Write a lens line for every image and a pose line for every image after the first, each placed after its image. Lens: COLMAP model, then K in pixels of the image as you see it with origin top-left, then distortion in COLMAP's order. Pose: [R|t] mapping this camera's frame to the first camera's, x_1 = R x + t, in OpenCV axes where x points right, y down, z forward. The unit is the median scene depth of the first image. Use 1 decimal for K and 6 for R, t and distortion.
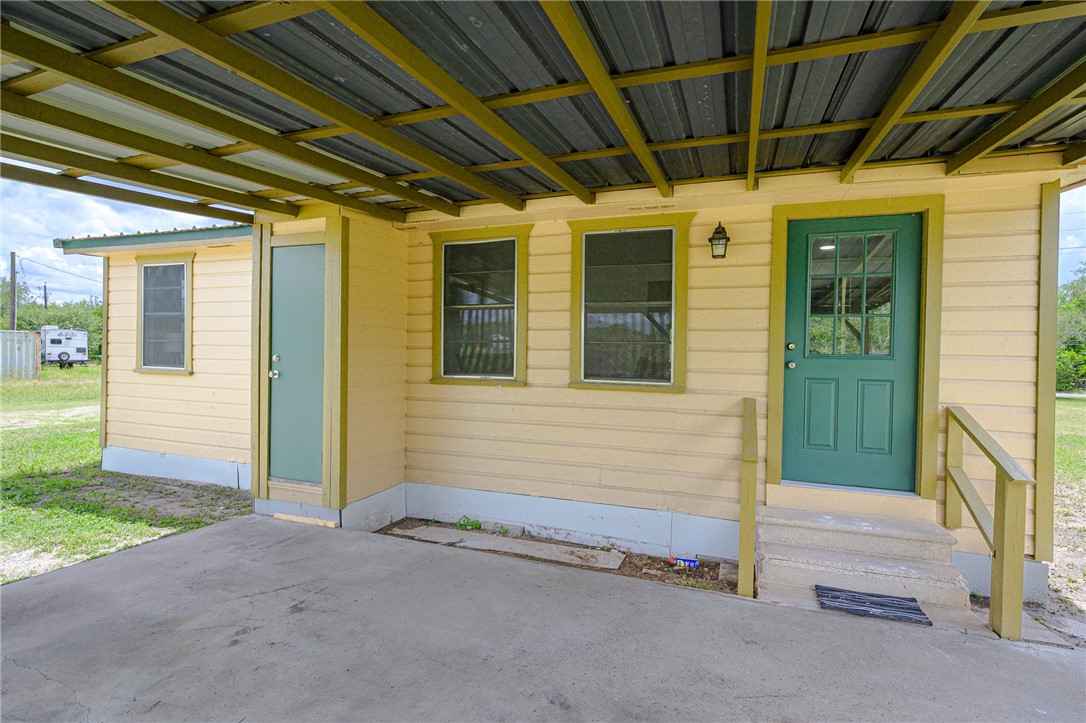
lens RADIAL K [[510.1, 0, 546.1], [0, 510.1, 363.4], [0, 0, 1]] dist [-0.001074, -0.000183]
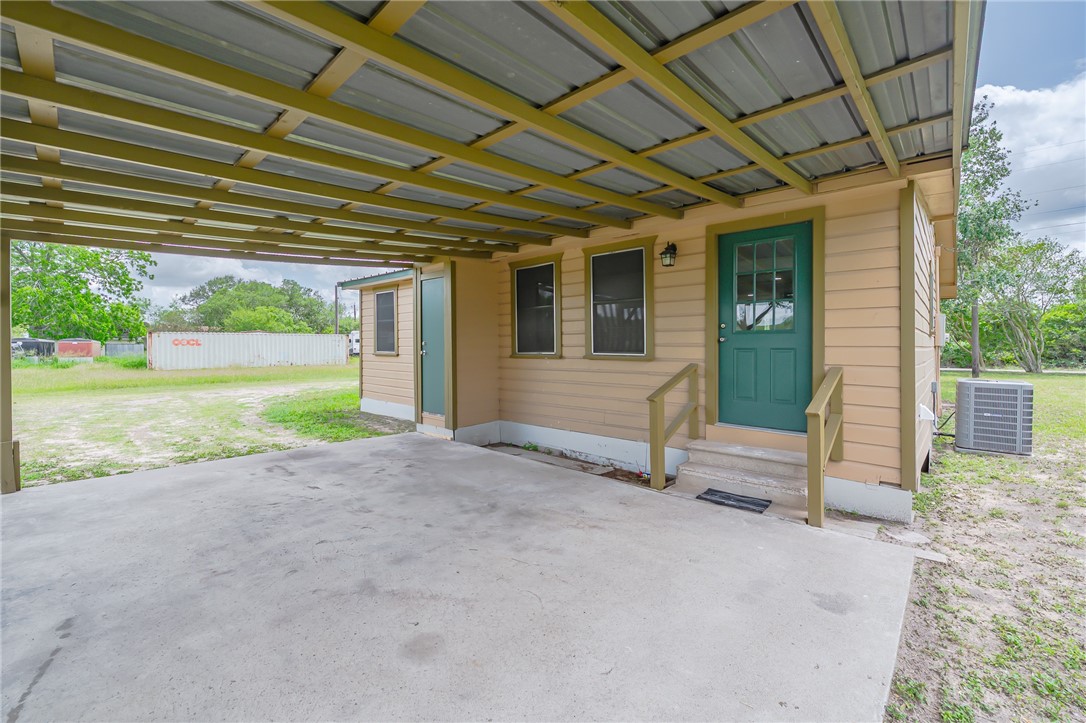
lens RADIAL K [[443.2, 0, 540.5], [0, 443.2, 355.0], [0, 0, 1]] dist [-0.001605, -0.000719]
pose [[0.924853, -0.012225, -0.380128, 0.449627], [0.013641, 0.999906, 0.001030, 0.035506], [0.380080, -0.006138, 0.924933, -0.280293]]
